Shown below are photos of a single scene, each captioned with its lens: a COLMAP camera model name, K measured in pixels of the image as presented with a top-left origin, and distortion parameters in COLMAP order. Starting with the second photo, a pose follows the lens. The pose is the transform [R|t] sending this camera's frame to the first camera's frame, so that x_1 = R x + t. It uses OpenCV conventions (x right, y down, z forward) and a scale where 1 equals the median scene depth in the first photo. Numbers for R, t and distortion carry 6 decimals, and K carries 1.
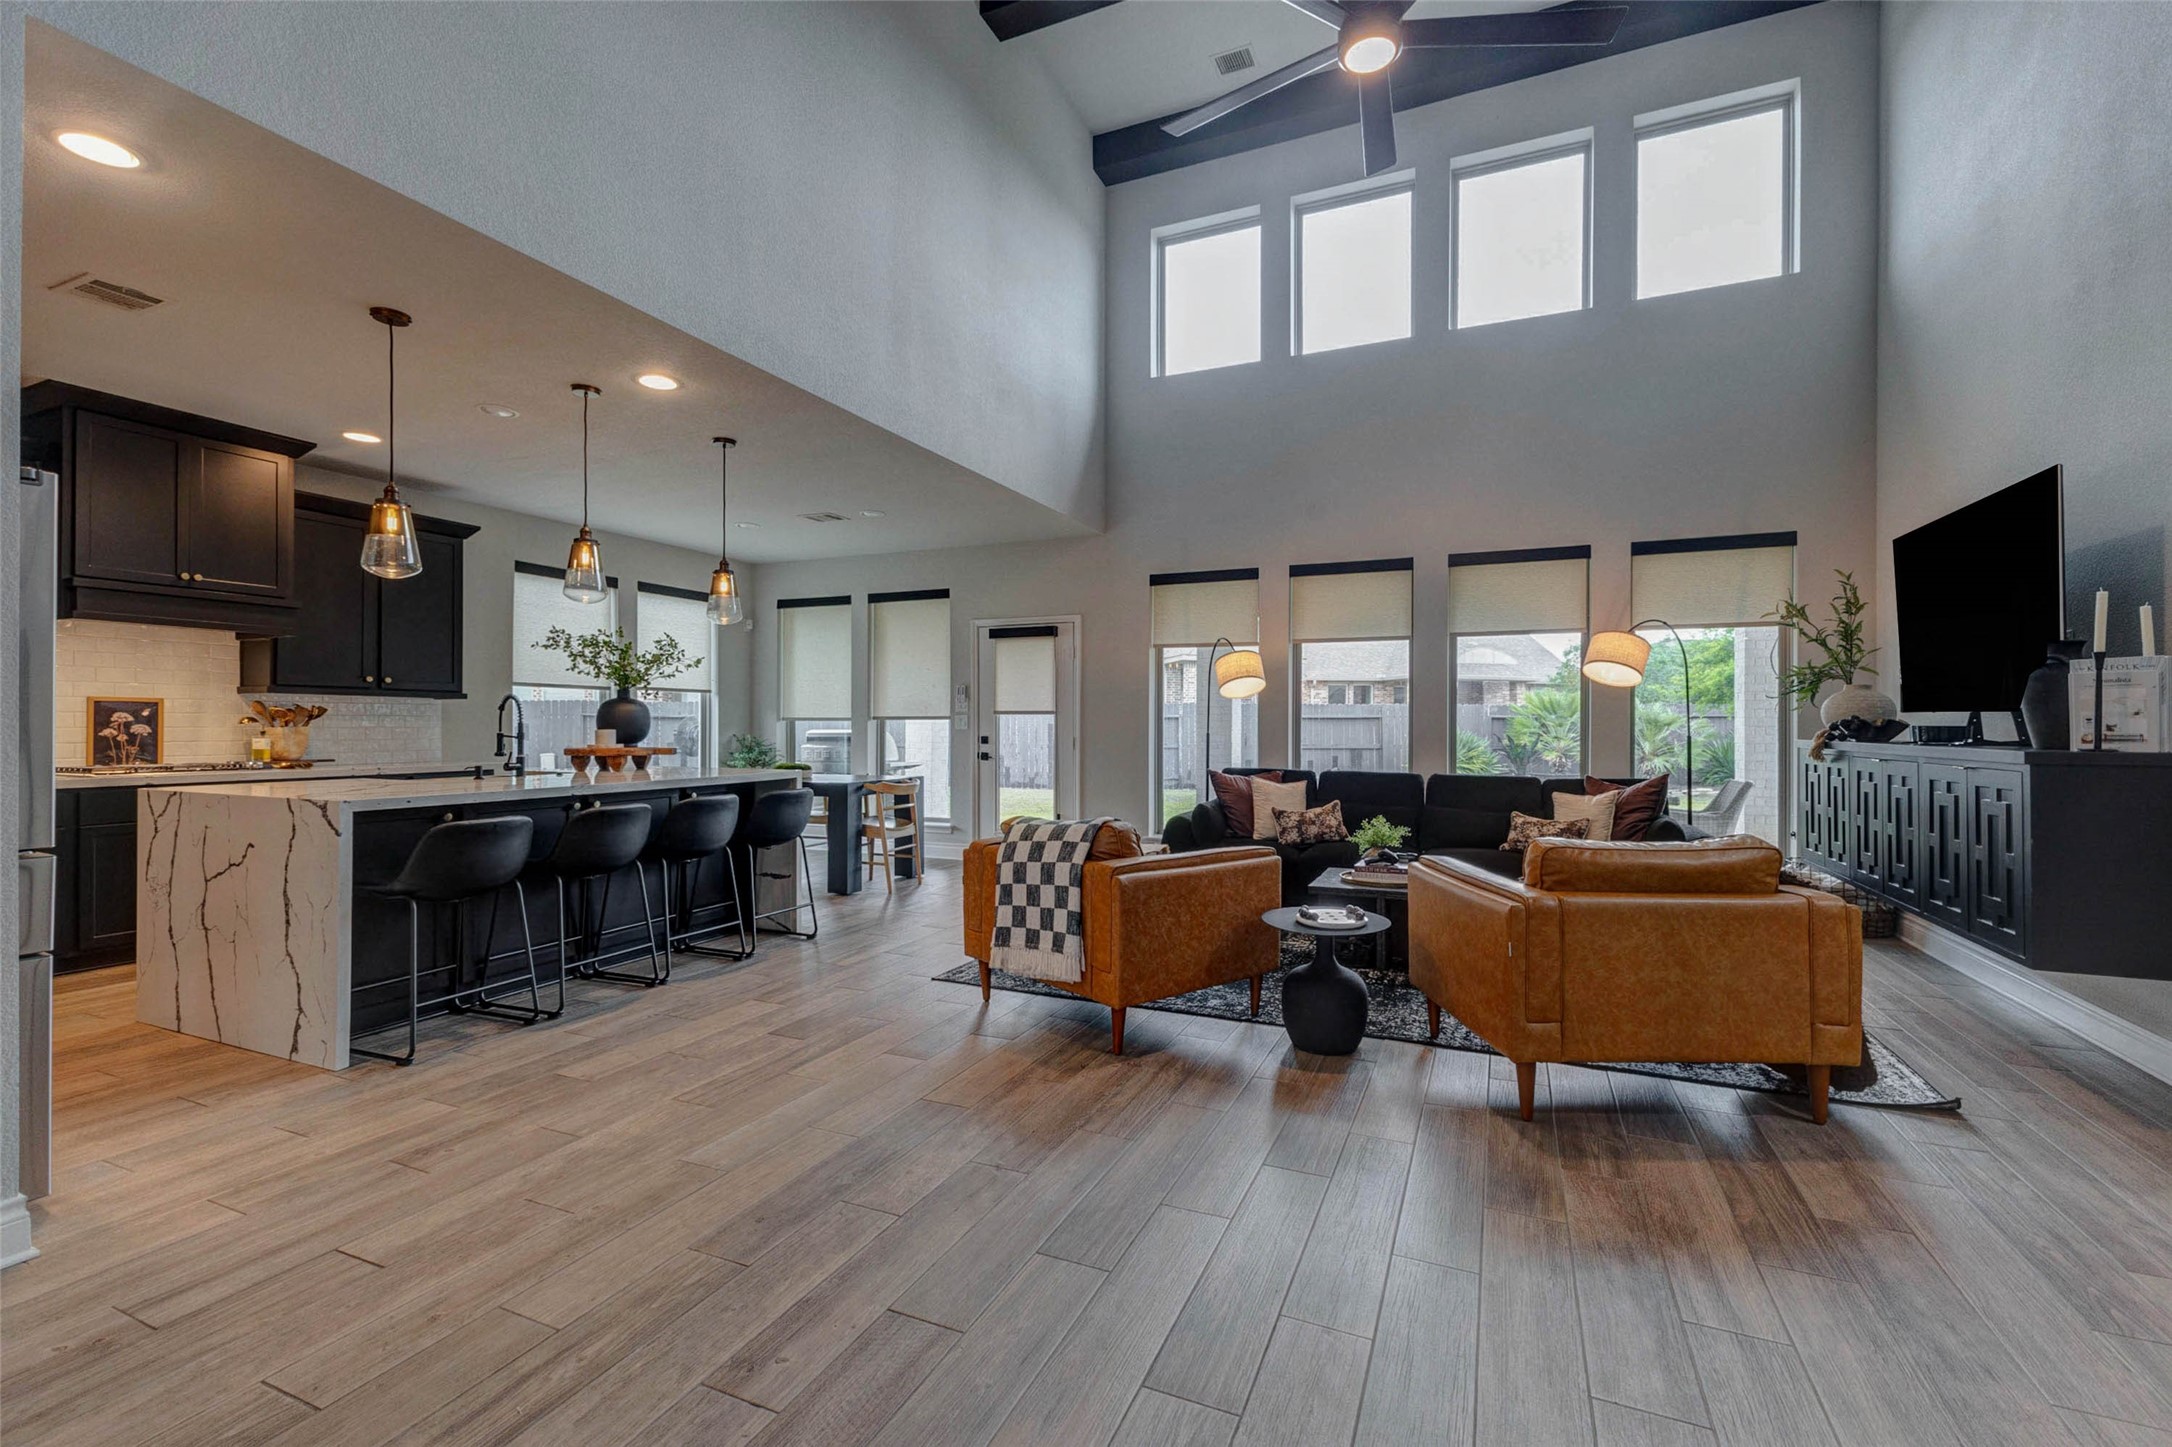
lens RADIAL K [[925.0, 0, 1095.6], [0, 925.0, 723.6], [0, 0, 1]] dist [0.014239, 0.000043]
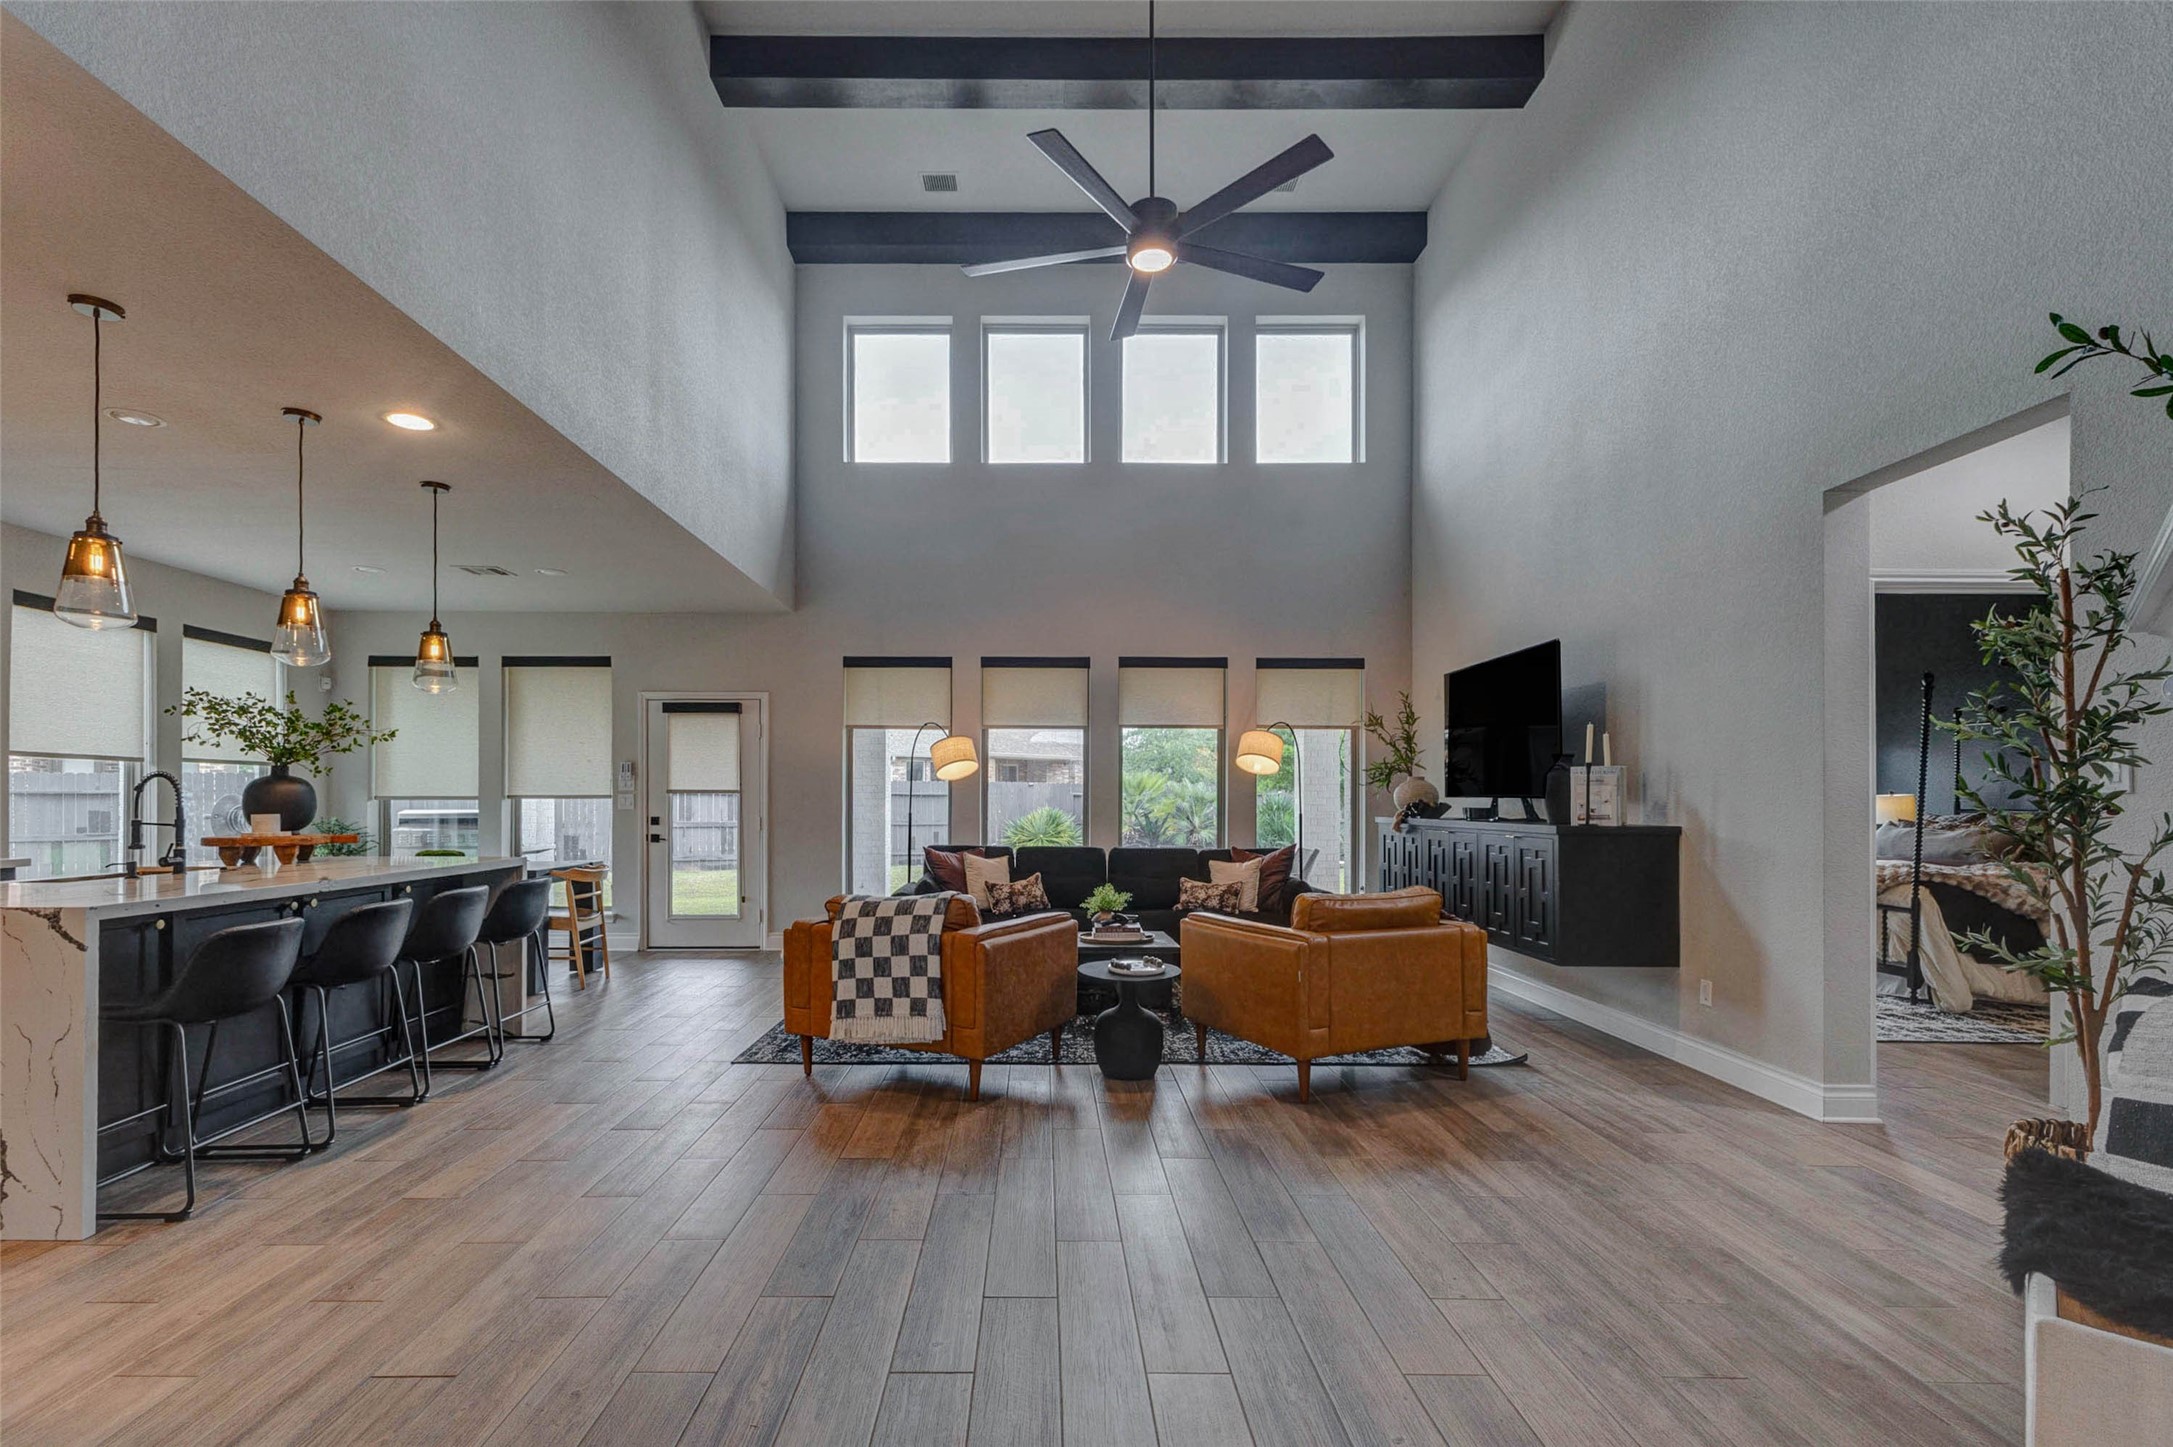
lens RADIAL K [[956.6, 0, 1031.7], [0, 956.6, 793.8], [0, 0, 1]] dist [0.025261, 0.000003]
pose [[0.918104, 0.003205, 0.396327, -0.238916], [-0.001110, 0.999984, -0.005516, -0.007197], [-0.396338, 0.004624, 0.918093, -0.065502]]
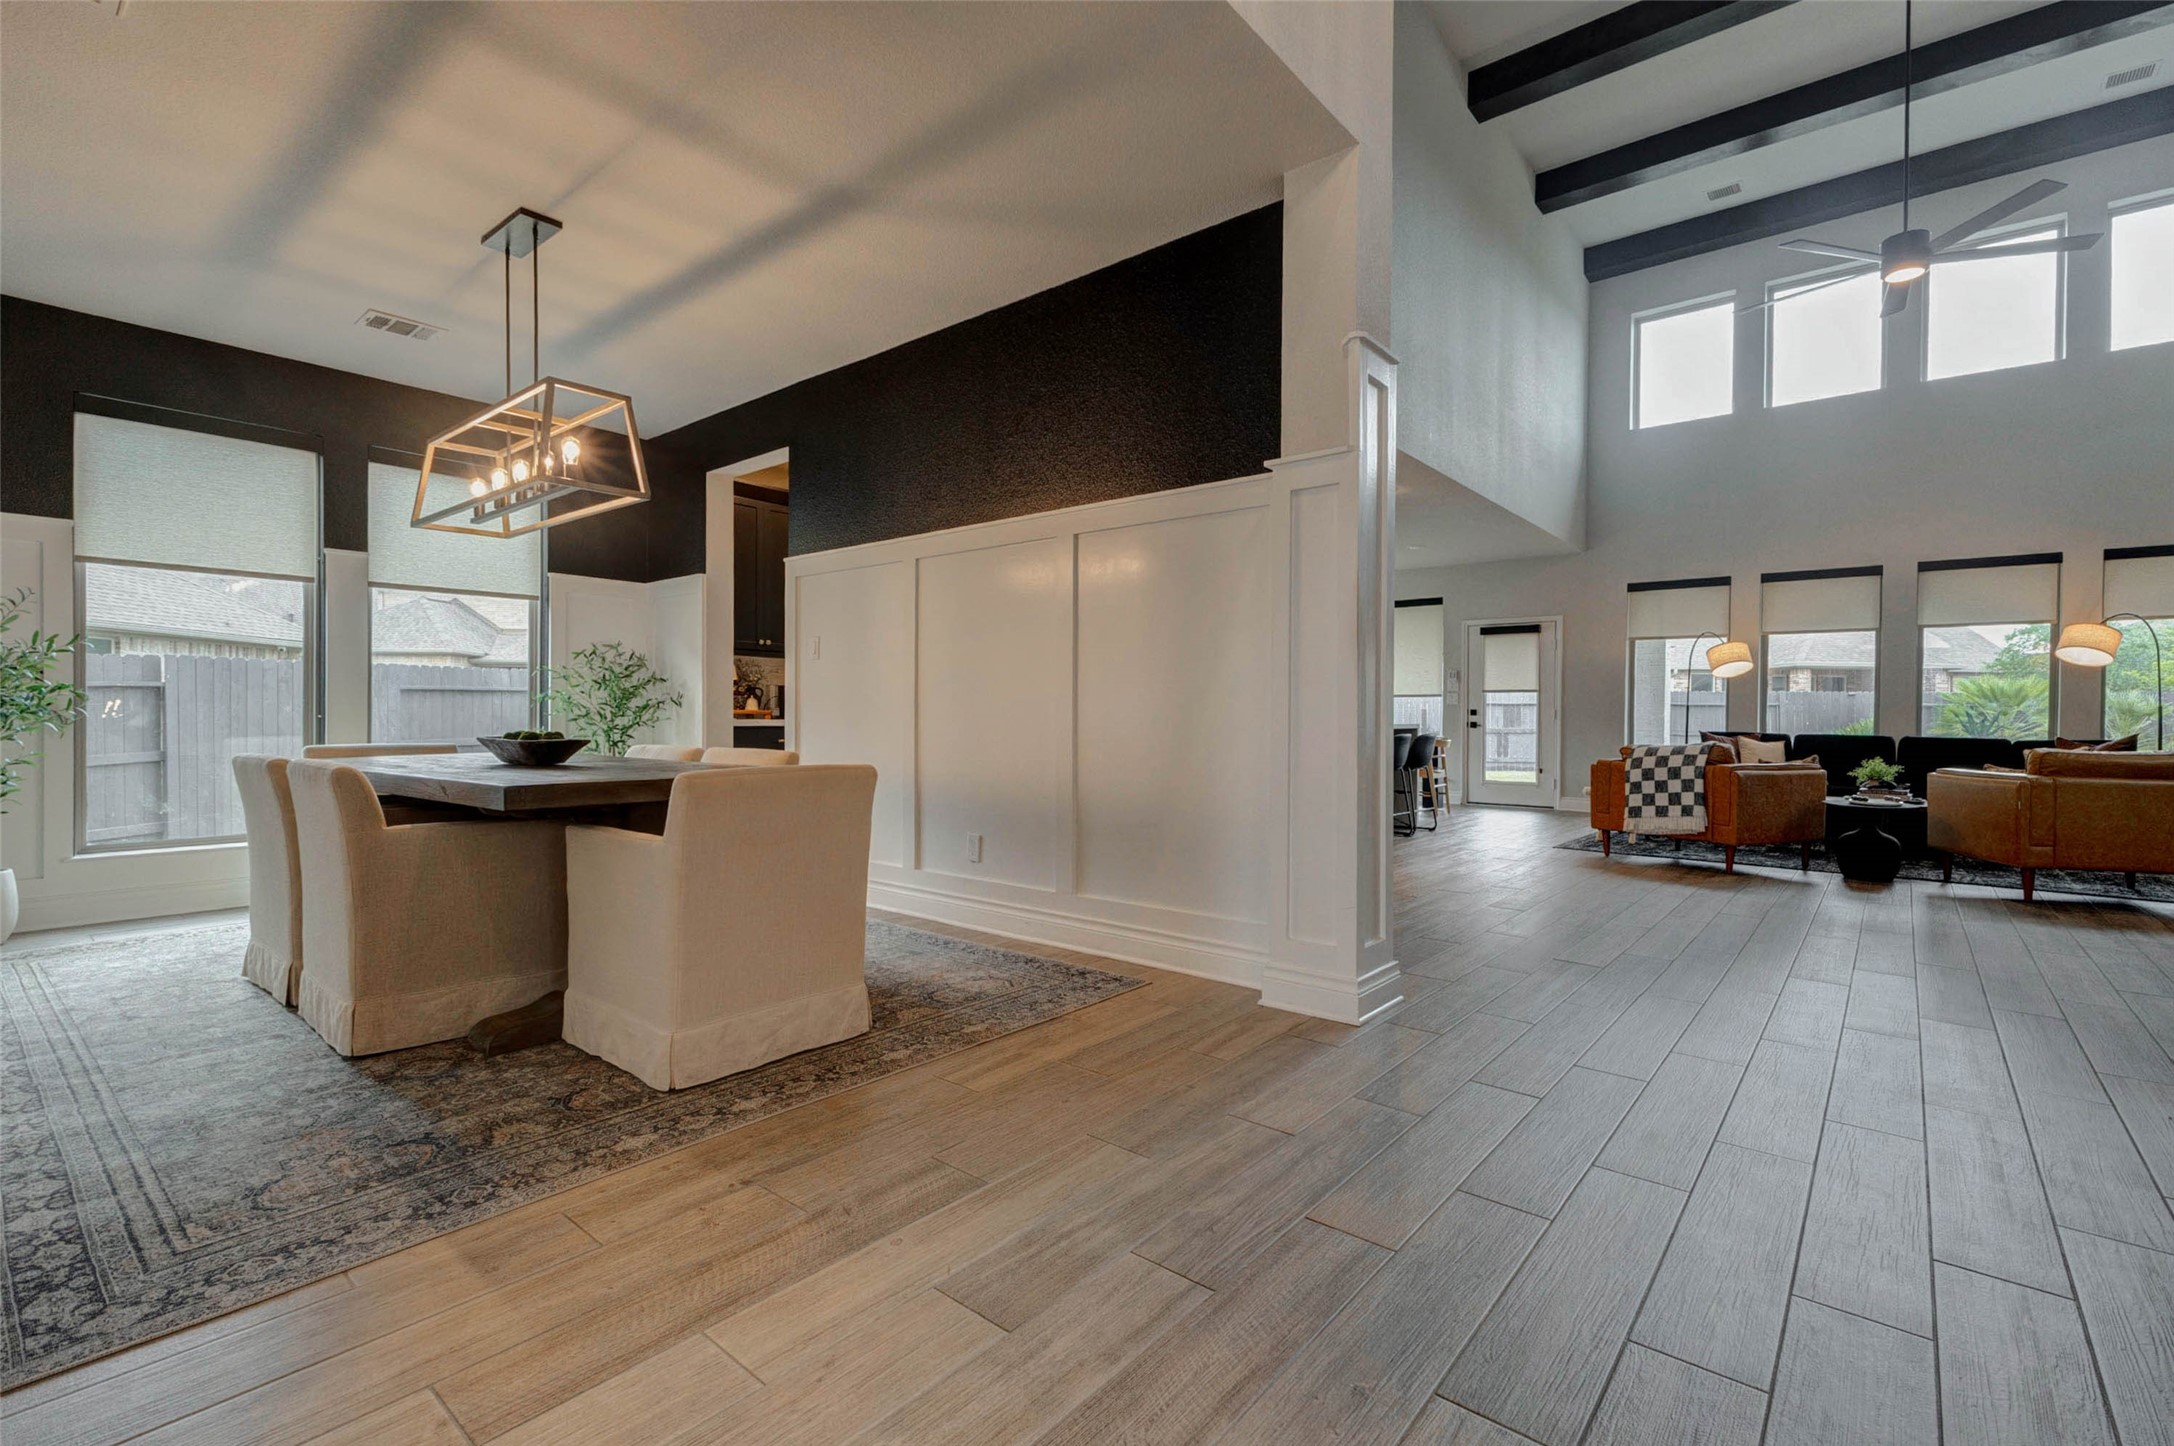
lens RADIAL K [[945.0, 0, 1091.9], [0, 945.0, 720.1], [0, 0, 1]] dist [0.016941, -0.004794]
pose [[0.959253, 0.010580, -0.282350, -0.399826], [-0.009794, 0.999943, 0.004196, 0.043933], [0.282378, -0.001260, 0.959302, -0.681636]]
